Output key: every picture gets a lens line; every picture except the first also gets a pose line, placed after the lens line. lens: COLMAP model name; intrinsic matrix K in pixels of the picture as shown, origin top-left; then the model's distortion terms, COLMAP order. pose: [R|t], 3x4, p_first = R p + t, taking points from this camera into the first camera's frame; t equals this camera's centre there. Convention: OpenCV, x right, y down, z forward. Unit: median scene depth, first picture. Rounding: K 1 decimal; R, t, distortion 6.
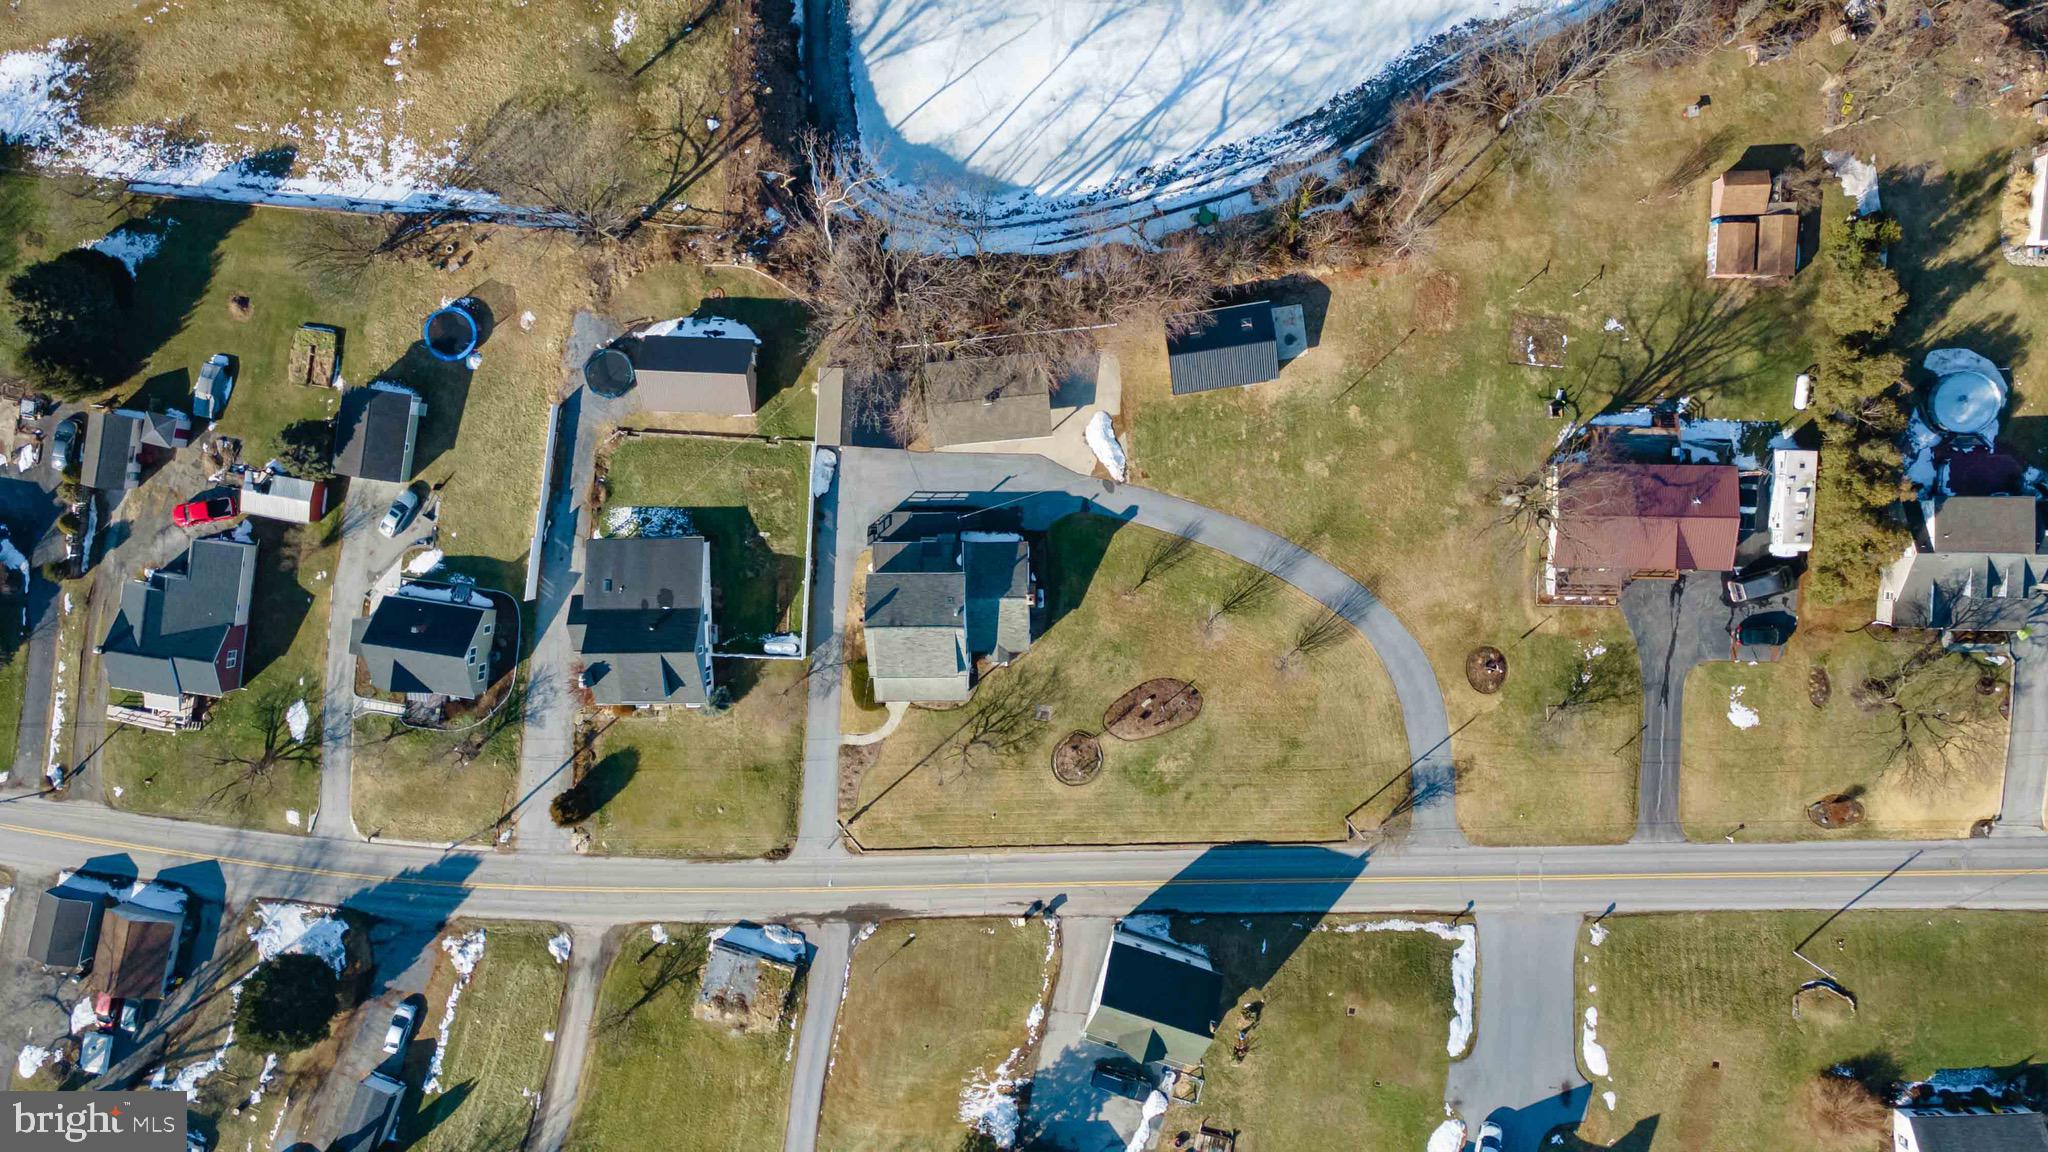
lens RADIAL K [[1495.5, 0, 1020.9], [0, 1495.5, 580.9], [0, 0, 1]] dist [0.008048, 0.058795]
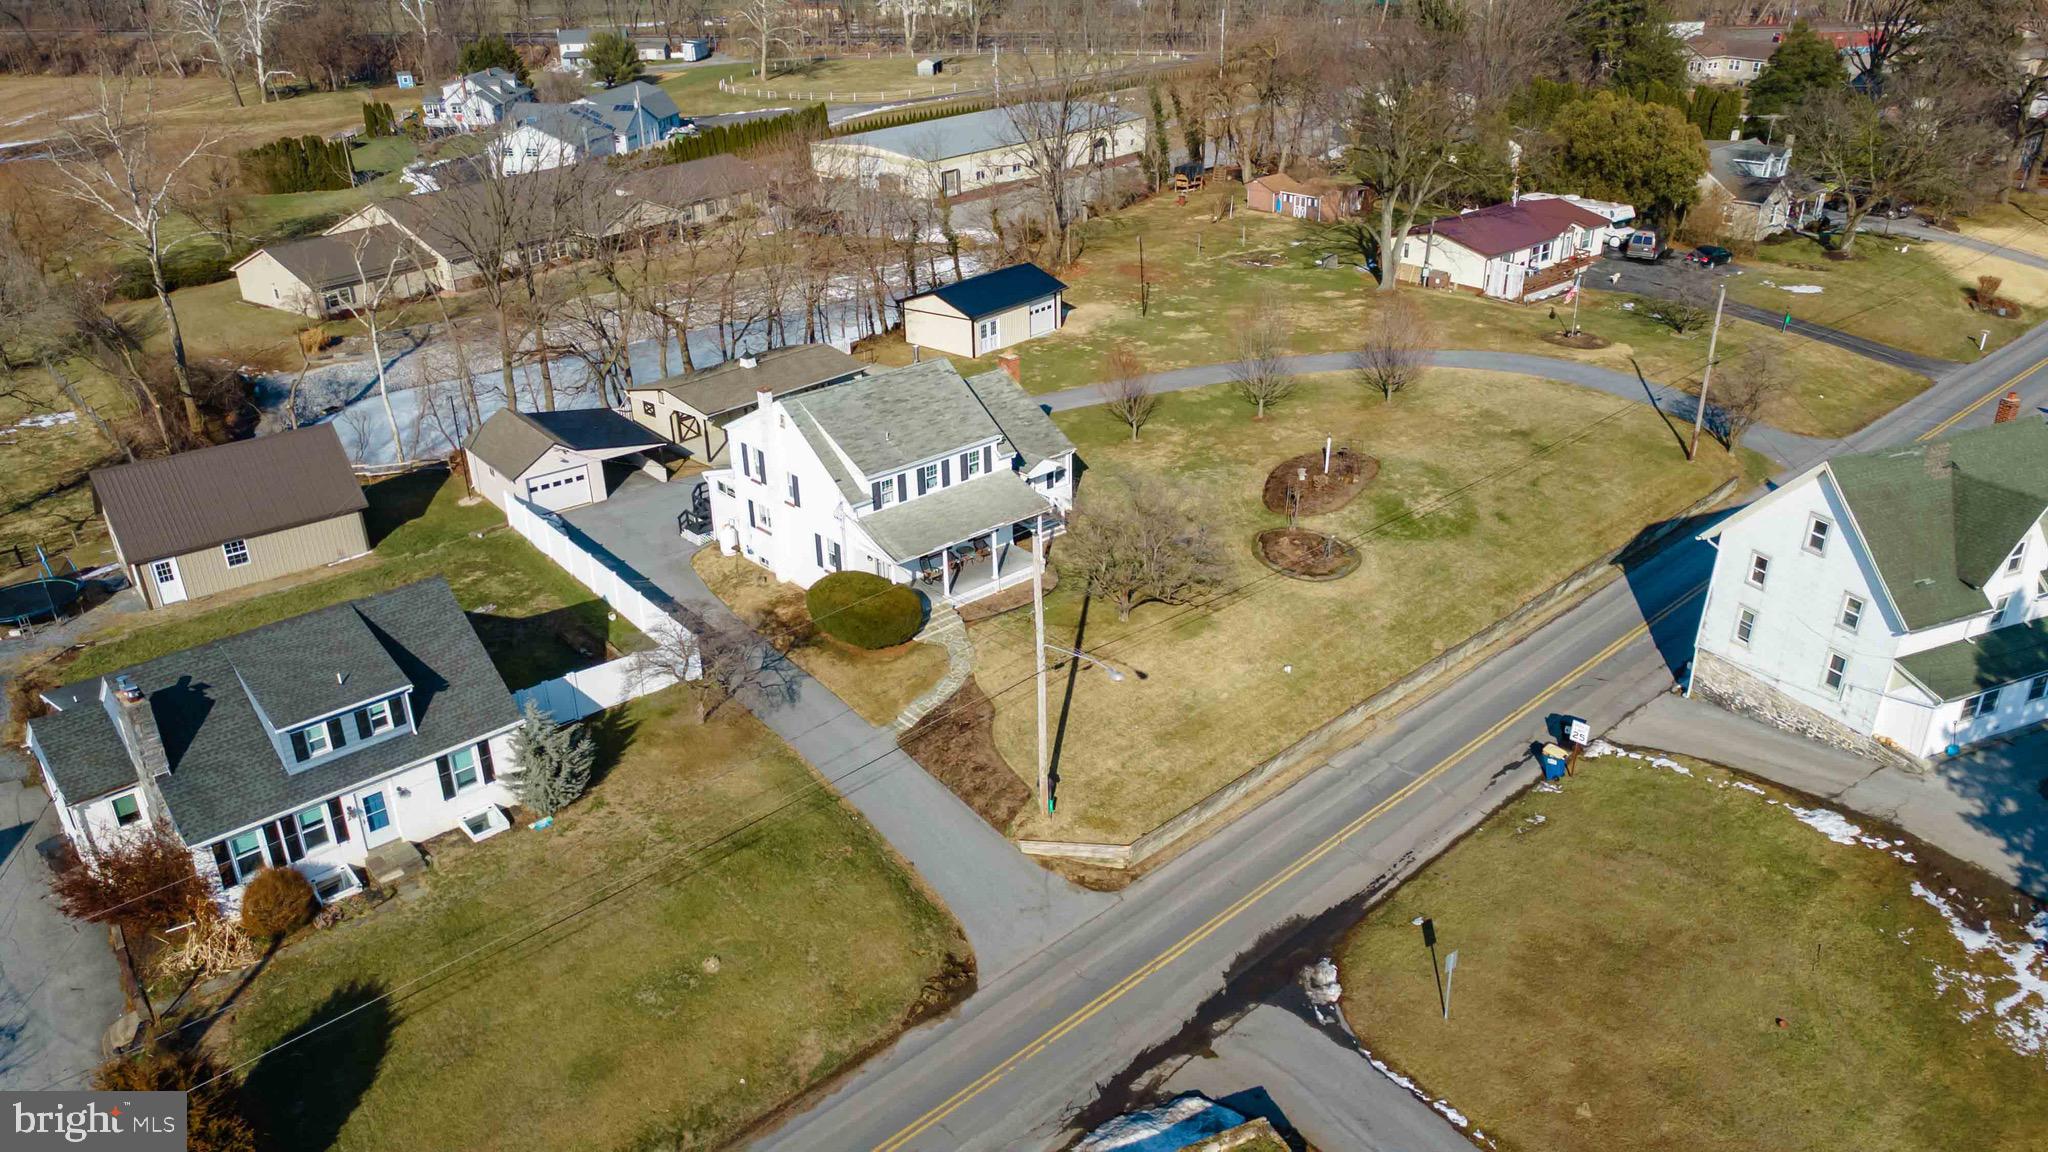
lens RADIAL K [[1495.5, 0, 1024.0], [0, 1495.5, 578.7], [0, 0, 1]] dist [0.008048, 0.058795]
pose [[0.749952, -0.261657, 0.607542, -0.322363], [0.661018, 0.261676, -0.703264, 0.396715], [0.025035, 0.929011, 0.369205, 0.817375]]
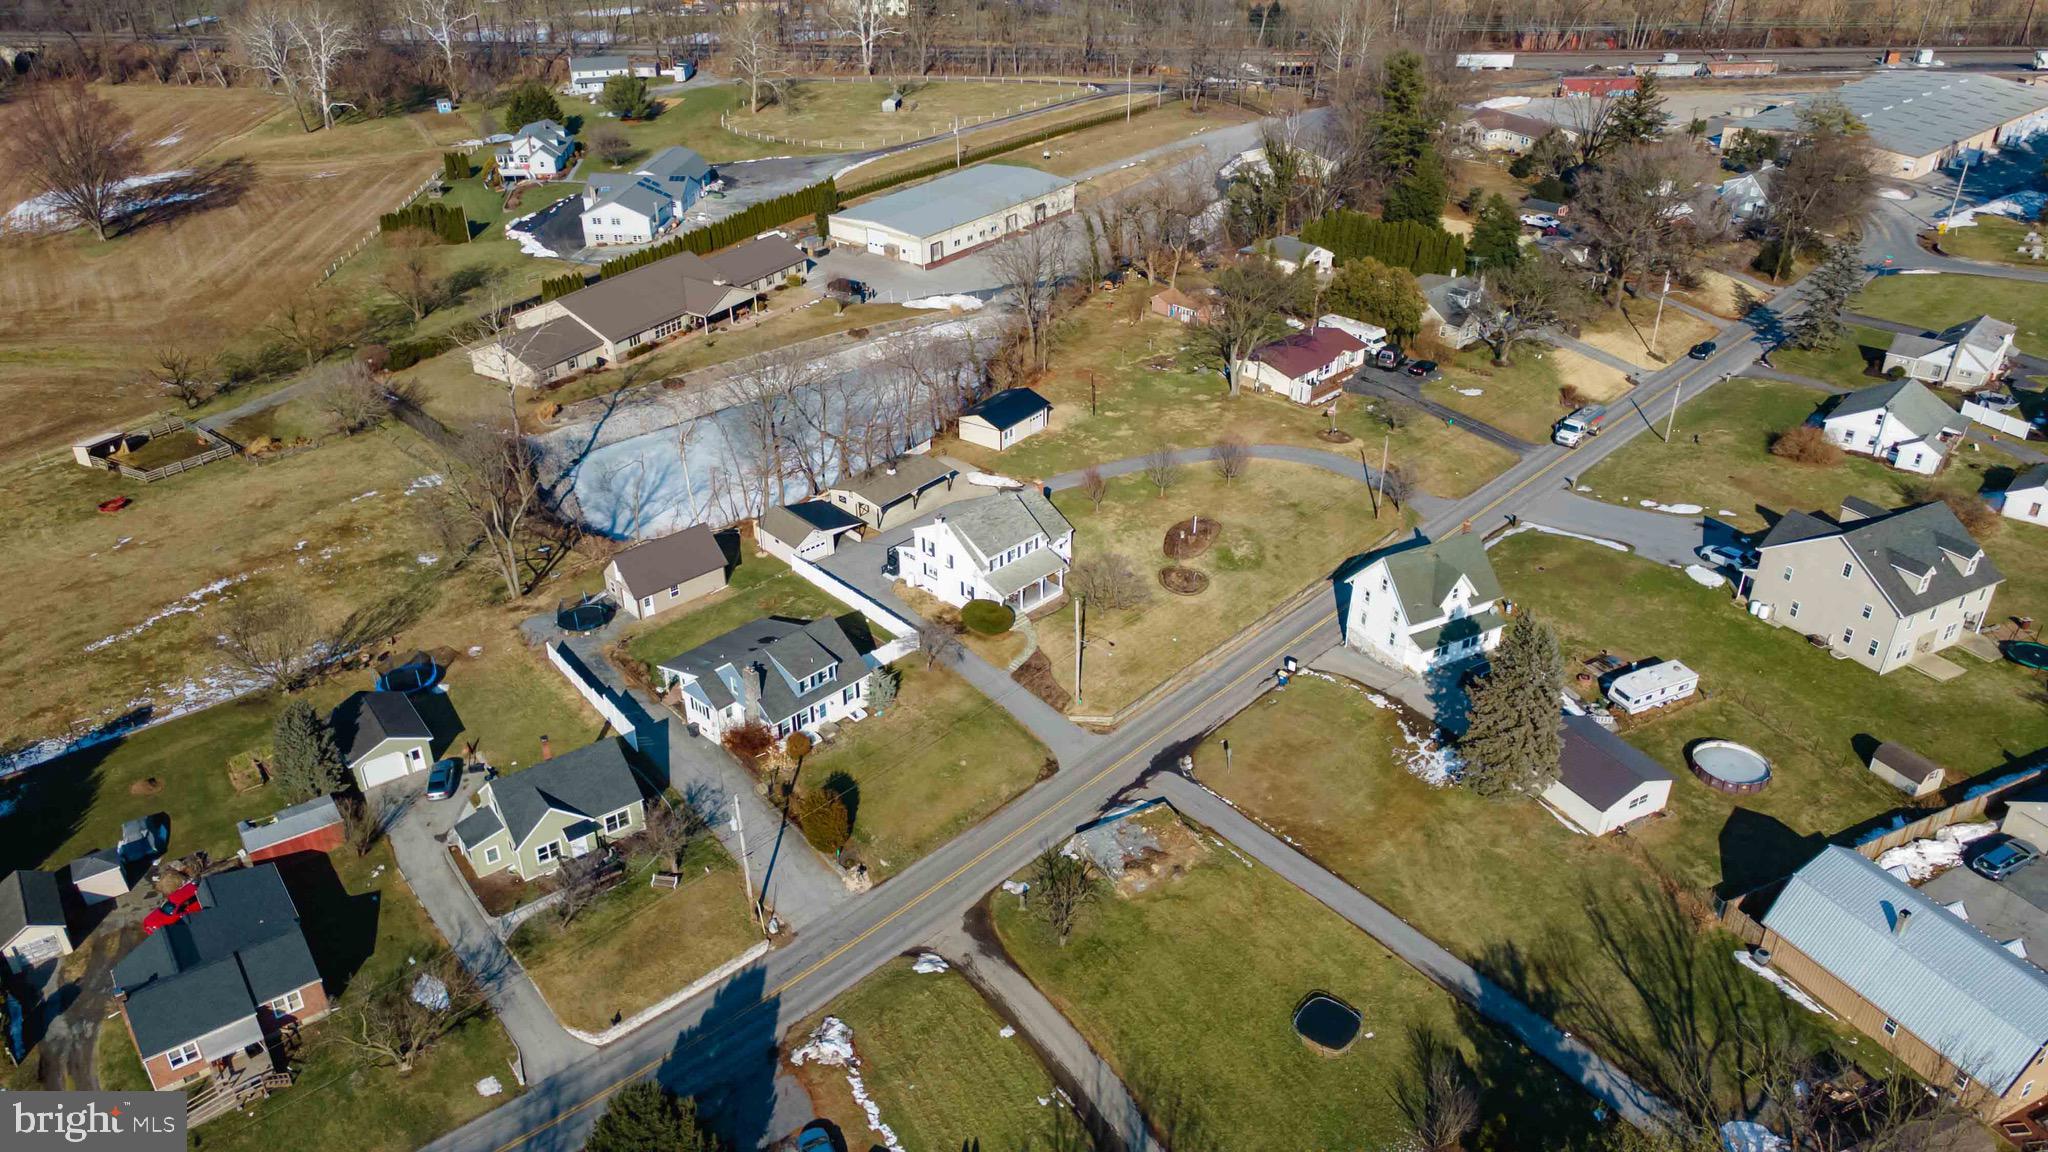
lens RADIAL K [[1495.5, 0, 1021.8], [0, 1495.5, 580.8], [0, 0, 1]] dist [0.008048, 0.058795]
pose [[0.706461, -0.322093, 0.630213, -0.681147], [0.707504, 0.297800, -0.640900, 0.692176], [0.018752, 0.898649, 0.438267, 0.541157]]
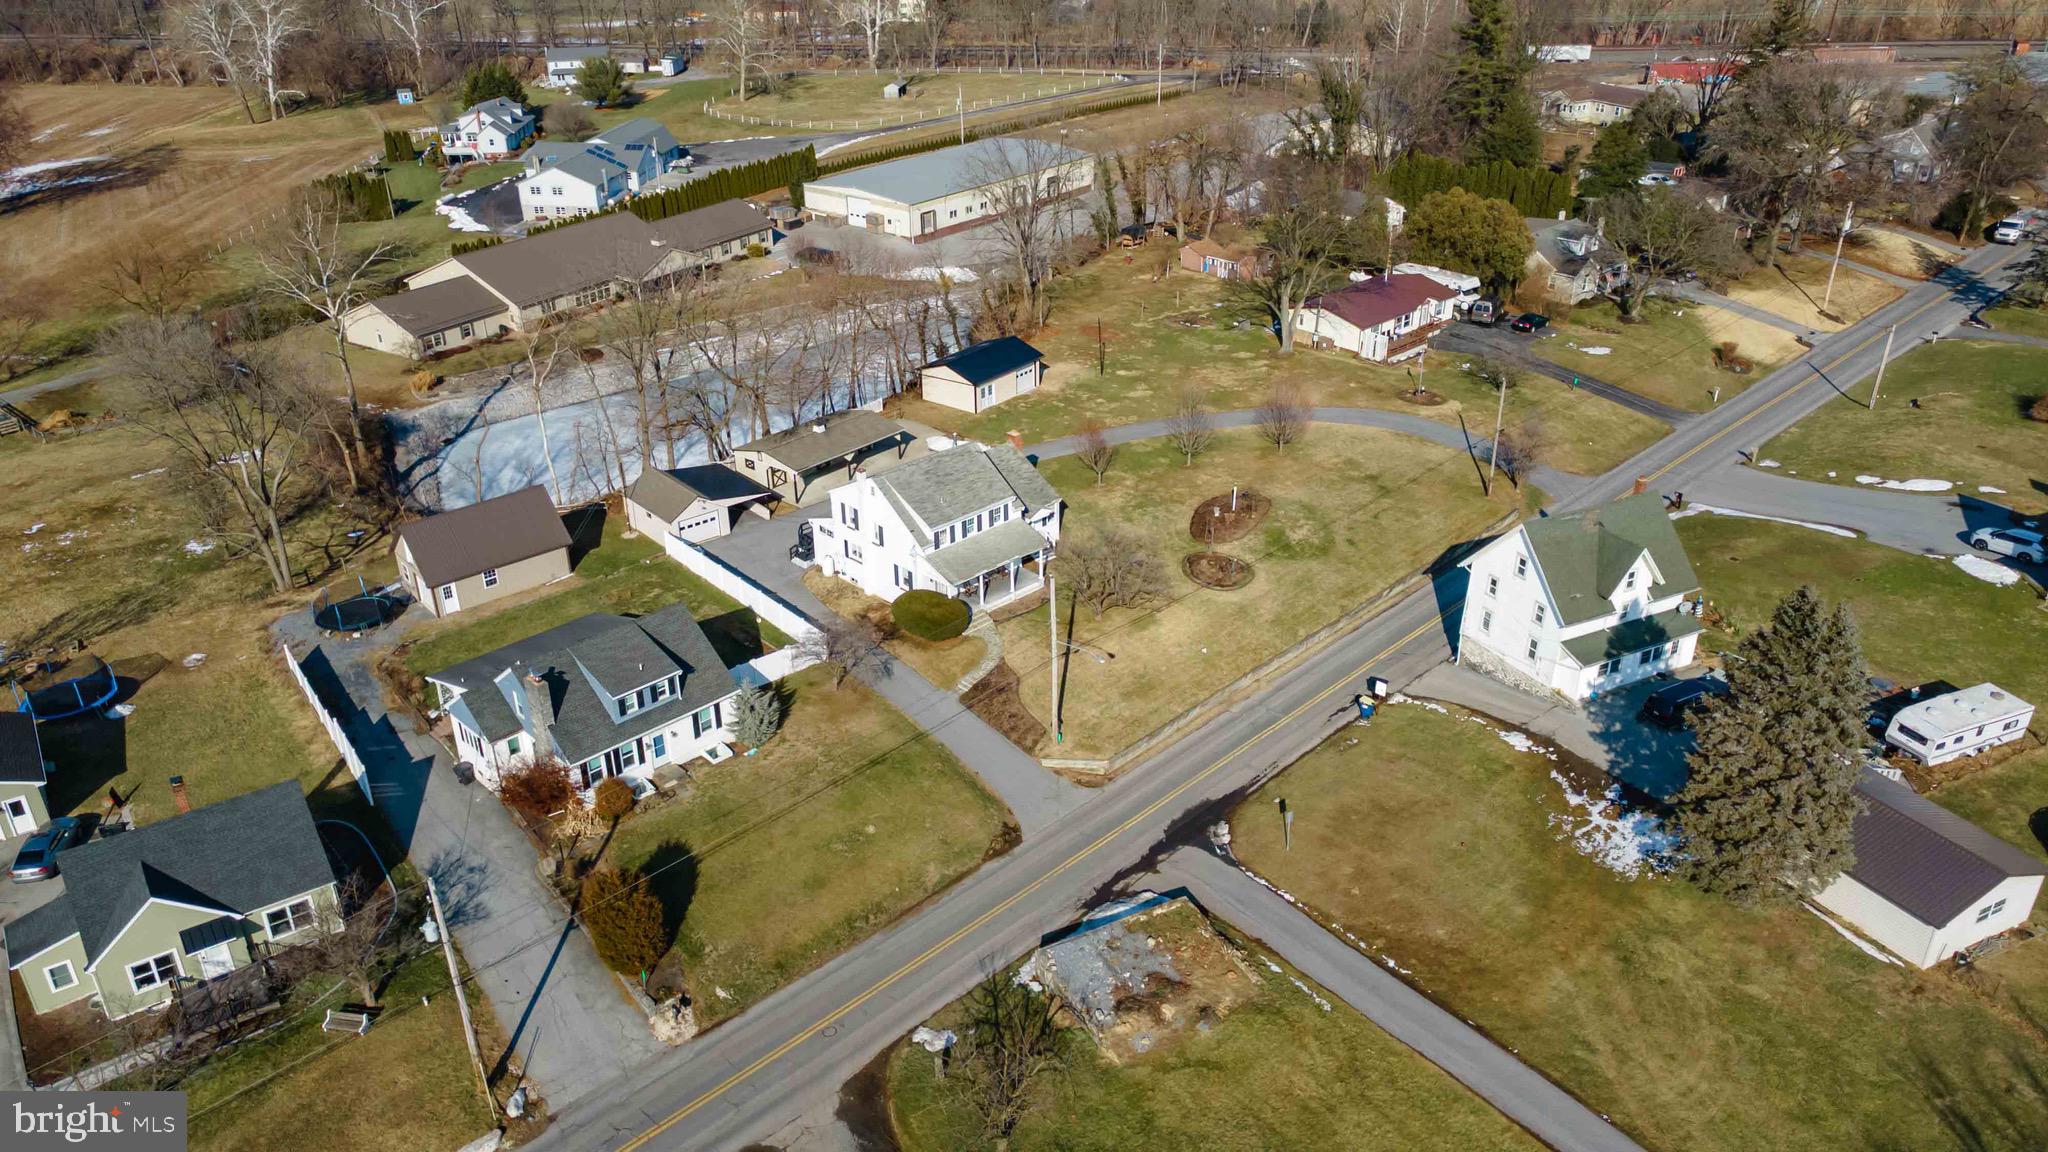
lens RADIAL K [[1495.5, 0, 1023.1], [0, 1495.5, 579.6], [0, 0, 1]] dist [0.008048, 0.058795]
pose [[0.723926, -0.286458, 0.627593, -0.477279], [0.689571, 0.273341, -0.670653, 0.532536], [0.020567, 0.918274, 0.395412, 0.709207]]
